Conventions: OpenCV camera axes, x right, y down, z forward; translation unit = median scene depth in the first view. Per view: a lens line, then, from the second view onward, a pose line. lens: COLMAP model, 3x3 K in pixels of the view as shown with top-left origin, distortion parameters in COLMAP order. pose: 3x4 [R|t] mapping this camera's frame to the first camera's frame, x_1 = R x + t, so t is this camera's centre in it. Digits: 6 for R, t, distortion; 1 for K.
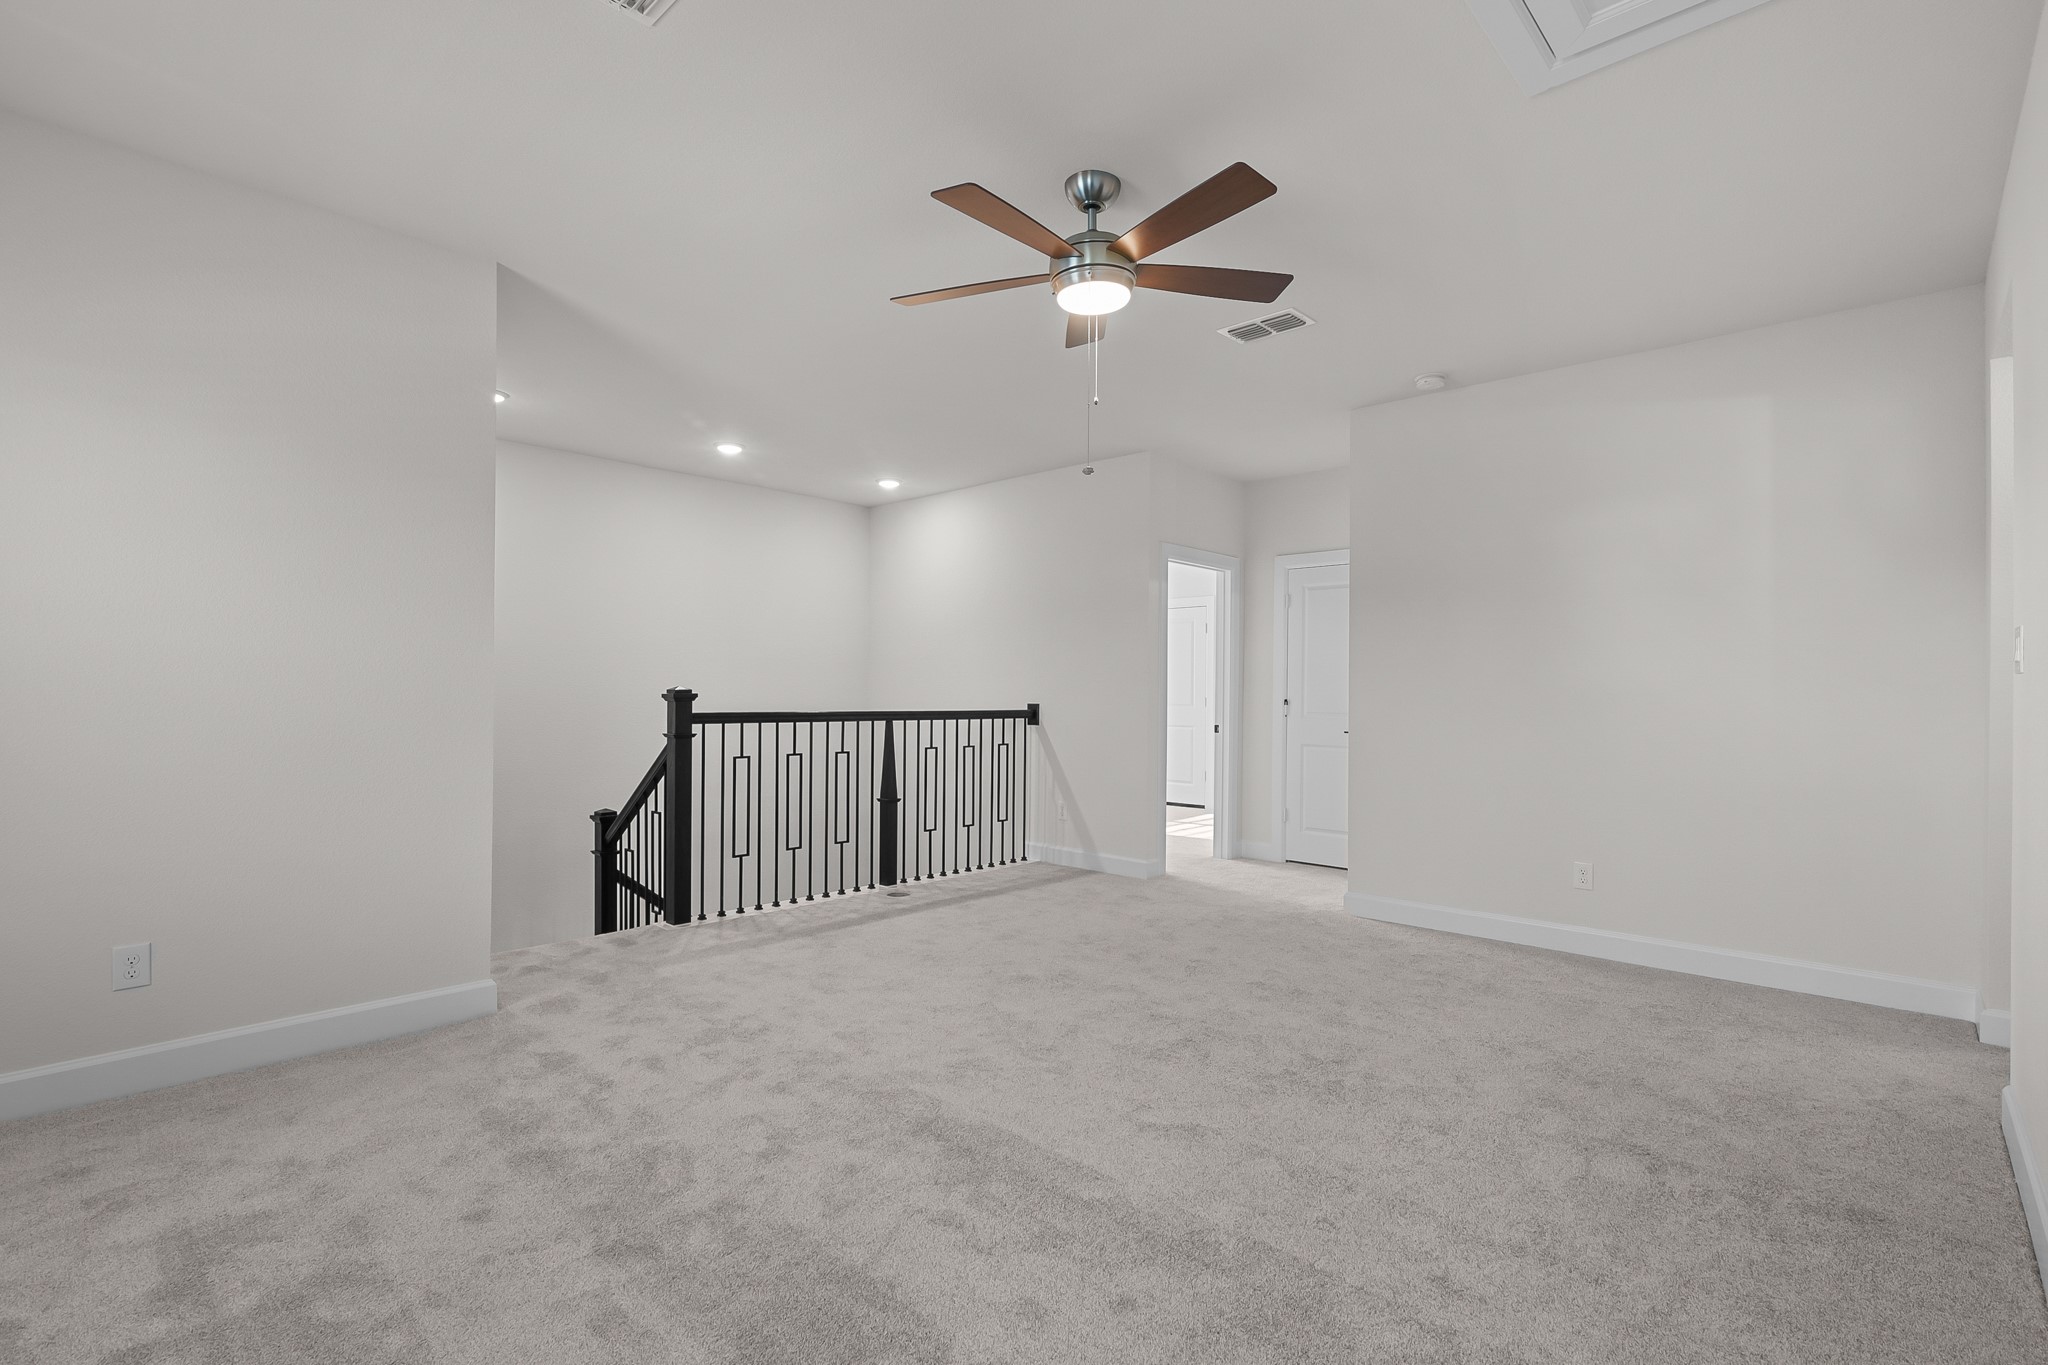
lens RADIAL K [[933.9, 0, 1021.1], [0, 933.9, 686.5], [0, 0, 1]] dist [-0.002525, -0.000324]
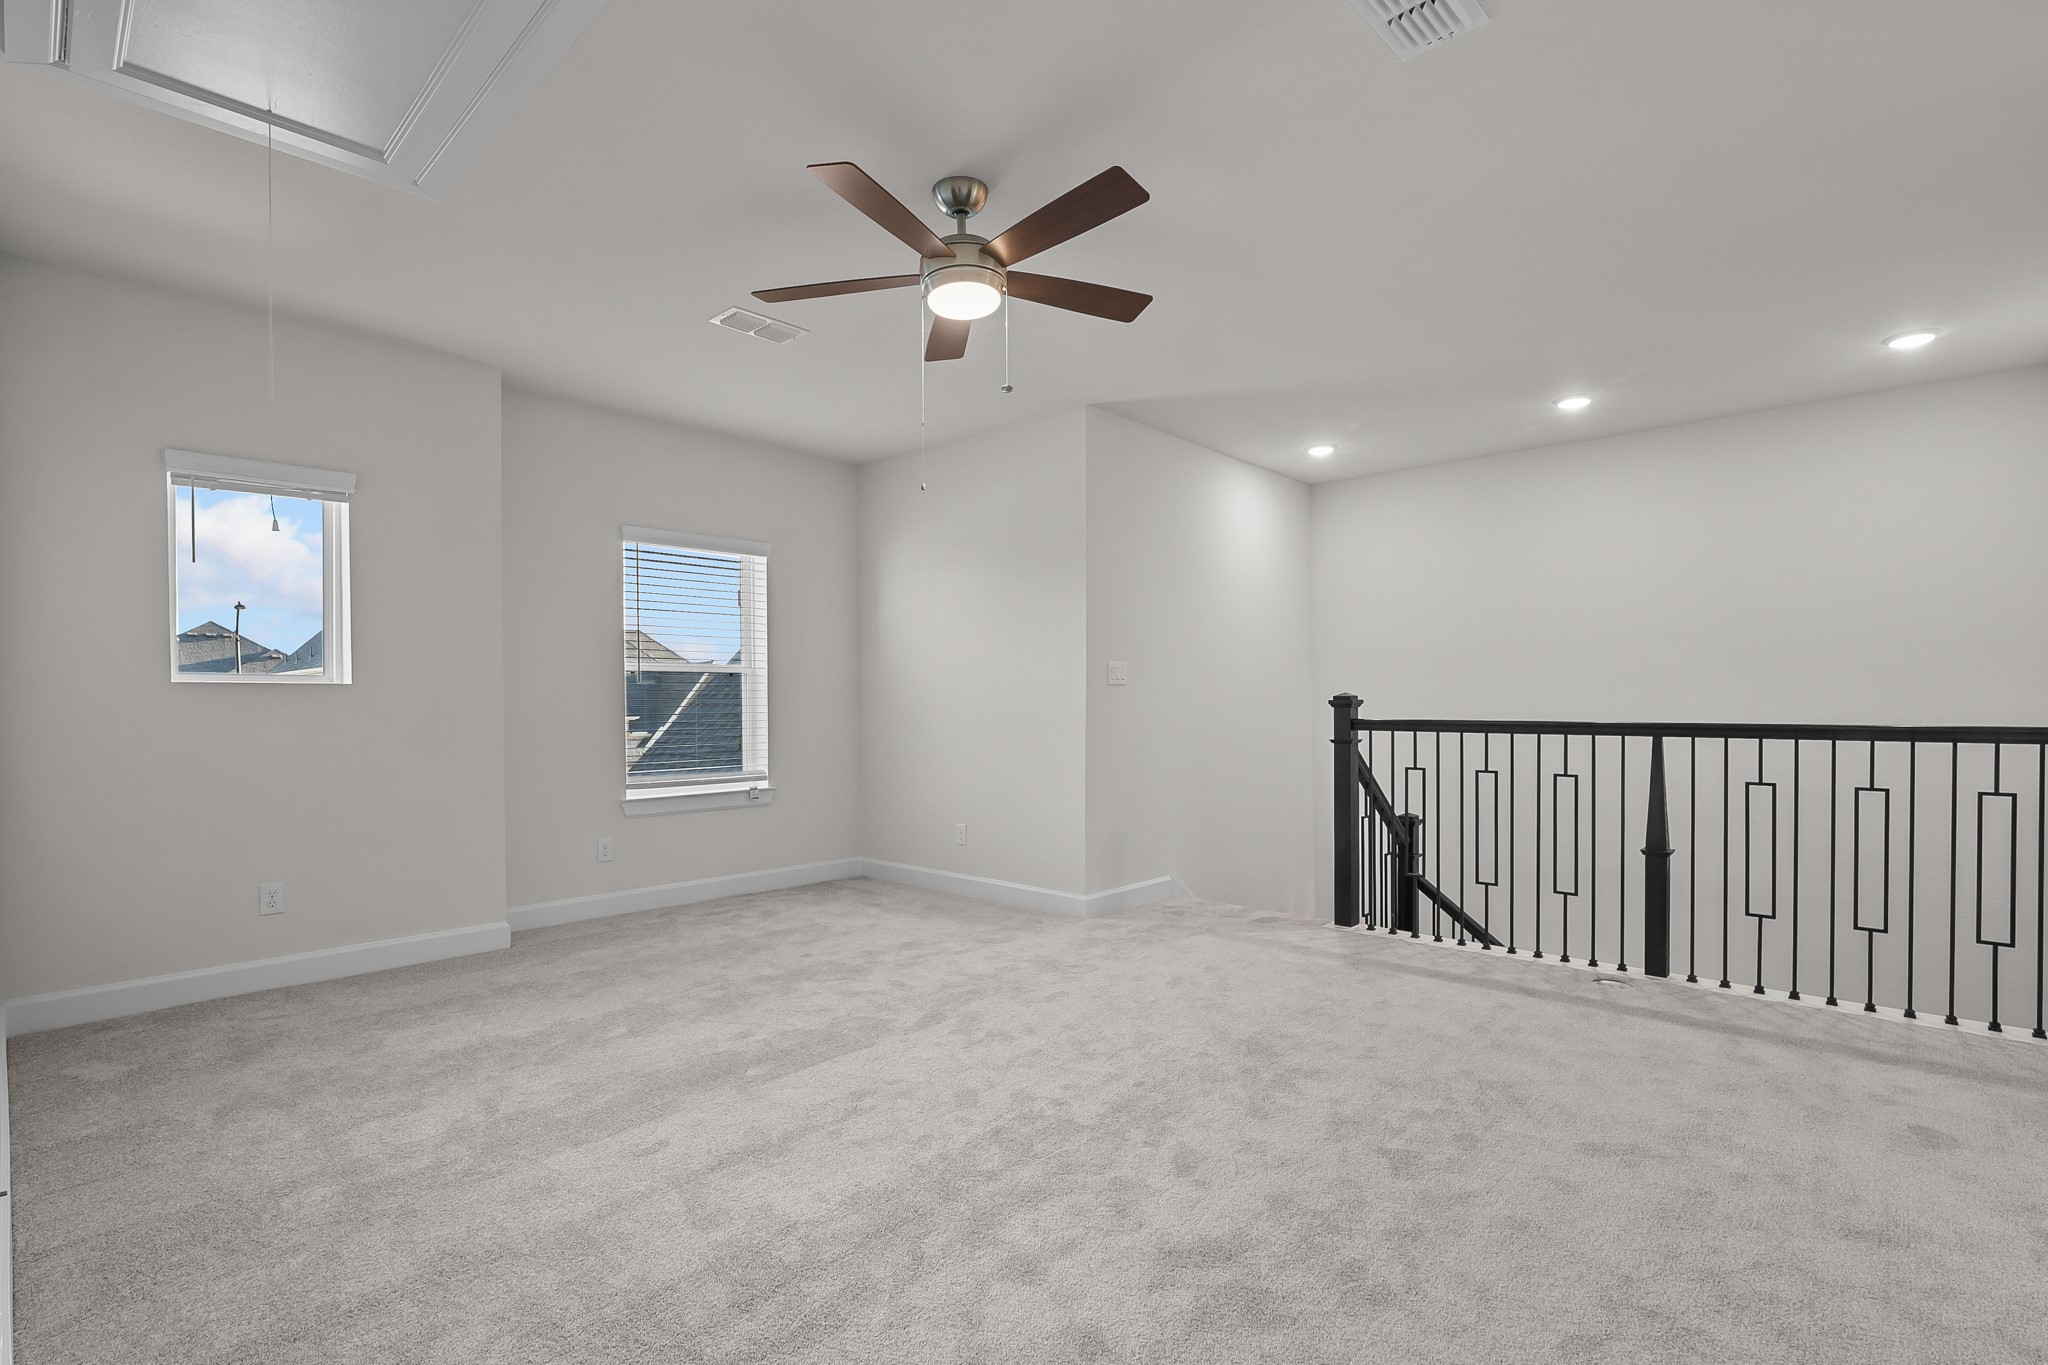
lens RADIAL K [[943.0, 0, 1024.6], [0, 943.0, 704.6], [0, 0, 1]] dist [-0.008729, -0.000400]
pose [[0.005015, -0.001316, -0.999987, 0.636903], [0.013377, 0.999910, -0.001249, 0.008782], [0.999898, -0.013371, 0.005032, 0.621207]]
